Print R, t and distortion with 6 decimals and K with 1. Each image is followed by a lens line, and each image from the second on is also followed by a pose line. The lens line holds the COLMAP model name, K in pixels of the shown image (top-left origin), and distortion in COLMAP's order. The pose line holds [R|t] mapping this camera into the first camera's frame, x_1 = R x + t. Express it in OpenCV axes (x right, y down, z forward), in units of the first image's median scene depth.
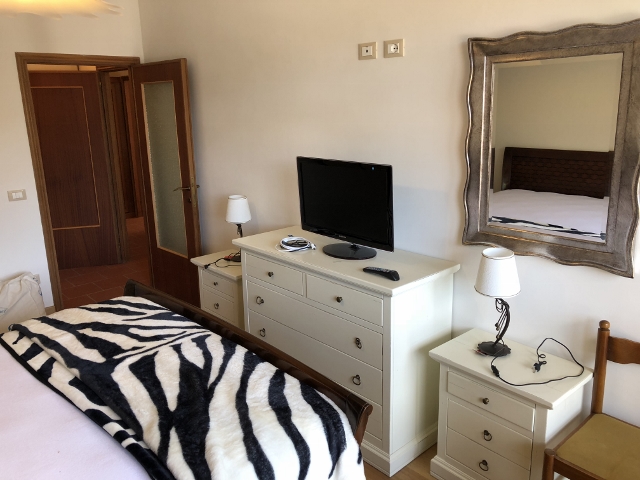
lens RADIAL K [[532.4, 0, 318.7], [0, 532.4, 231.0], [0, 0, 1]] dist [0.049480, -0.044710]
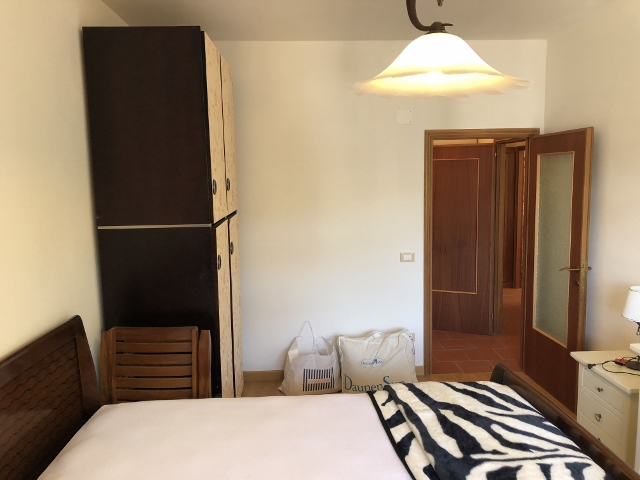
lens RADIAL K [[532.4, 0, 318.7], [0, 532.4, 231.0], [0, 0, 1]] dist [0.049480, -0.044710]
pose [[0.771617, 0.077708, -0.631323, -0.028521], [-0.153383, 0.985953, -0.066109, -0.028837], [0.617318, 0.147846, 0.772697, 0.063604]]
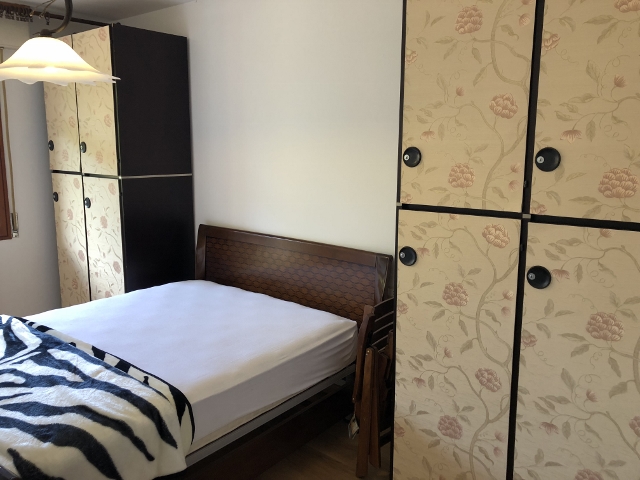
lens RADIAL K [[532.4, 0, 318.7], [0, 532.4, 231.0], [0, 0, 1]] dist [0.049480, -0.044710]
pose [[-0.991068, 0.034189, -0.128902, -0.639101], [-0.019798, 0.918149, 0.395741, -0.377753], [0.131882, 0.394758, -0.909271, 1.549303]]
